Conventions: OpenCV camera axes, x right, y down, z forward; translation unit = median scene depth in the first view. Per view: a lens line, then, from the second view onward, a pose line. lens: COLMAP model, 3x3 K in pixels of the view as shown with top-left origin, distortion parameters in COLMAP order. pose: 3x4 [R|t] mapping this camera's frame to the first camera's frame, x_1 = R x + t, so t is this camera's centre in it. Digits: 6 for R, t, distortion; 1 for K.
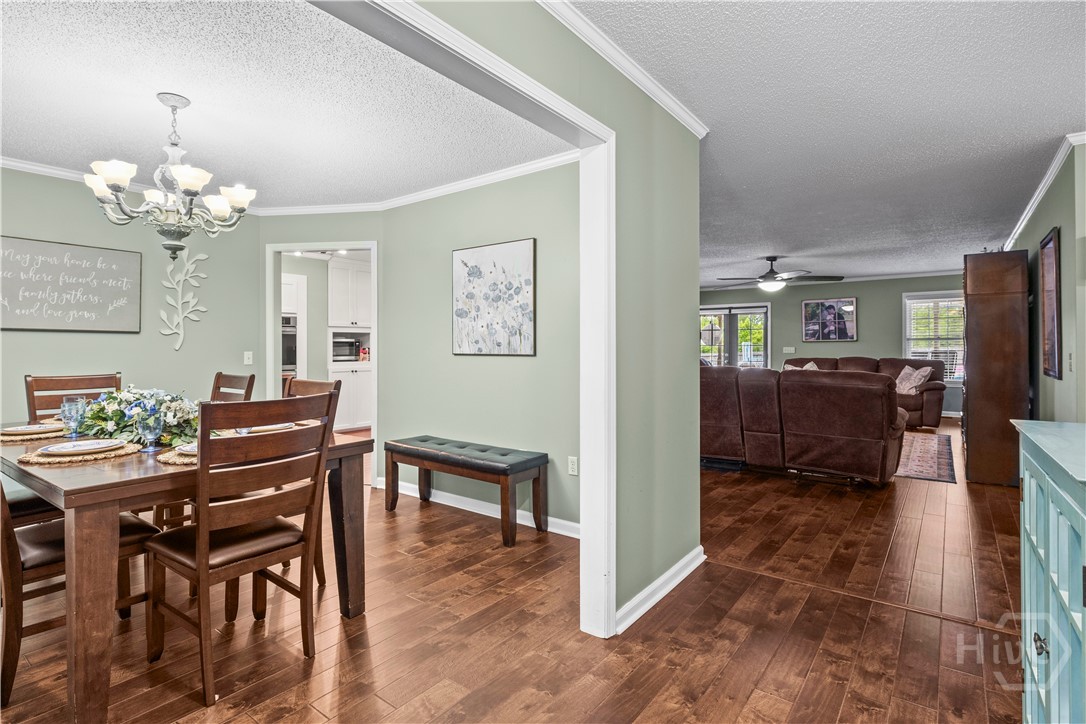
lens RADIAL K [[552.1, 0, 541.5], [0, 552.1, 354.9], [0, 0, 1]] dist [0.000485, -0.000543]
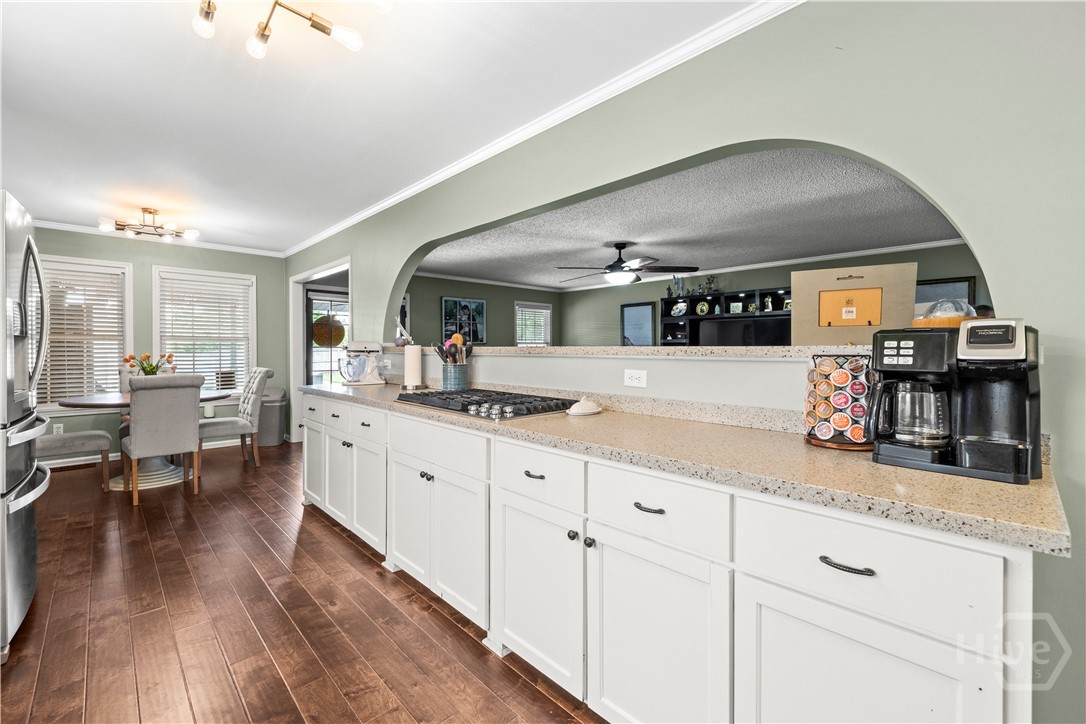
lens RADIAL K [[463.6, 0, 543.8], [0, 463.6, 356.6], [0, 0, 1]] dist [0.004354, 0.000416]
pose [[0.173466, -0.012856, 0.984756, -0.227500], [0.011413, 0.999874, 0.011043, -0.010311], [-0.984774, 0.009324, 0.173591, 0.742547]]
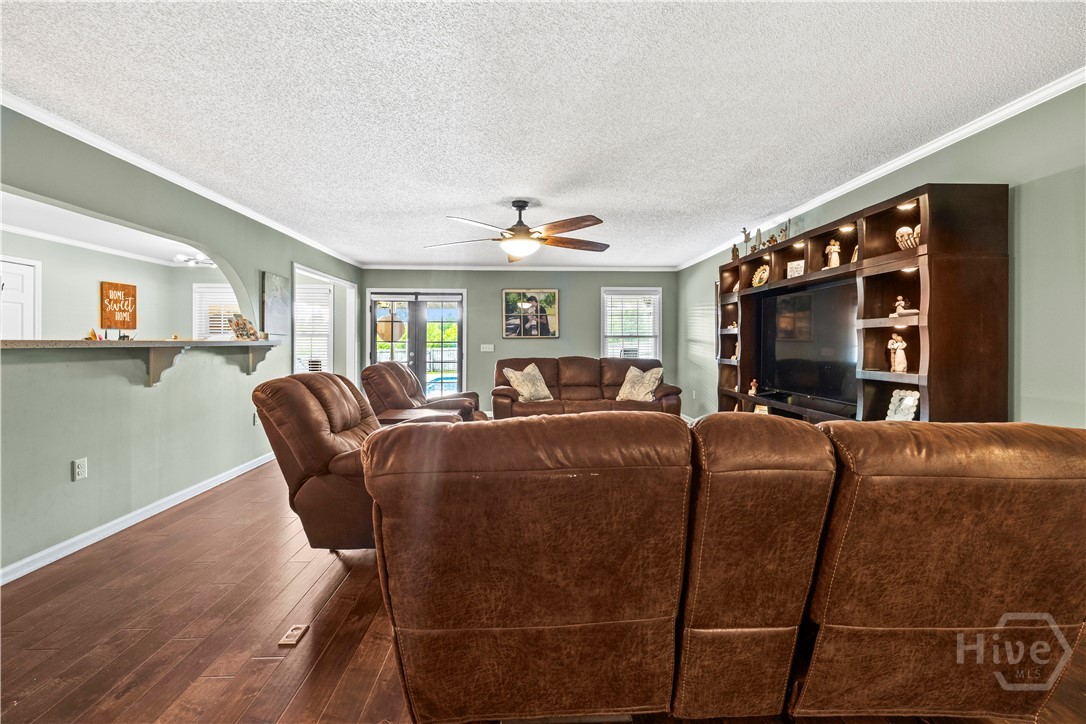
lens RADIAL K [[463.6, 0, 539.2], [0, 463.6, 363.1], [0, 0, 1]] dist [0.004354, 0.000416]
pose [[0.780249, -0.023312, 0.625034, 0.075188], [0.004645, 0.999494, 0.031481, -0.007966], [-0.625451, -0.021660, 0.779962, 0.427284]]
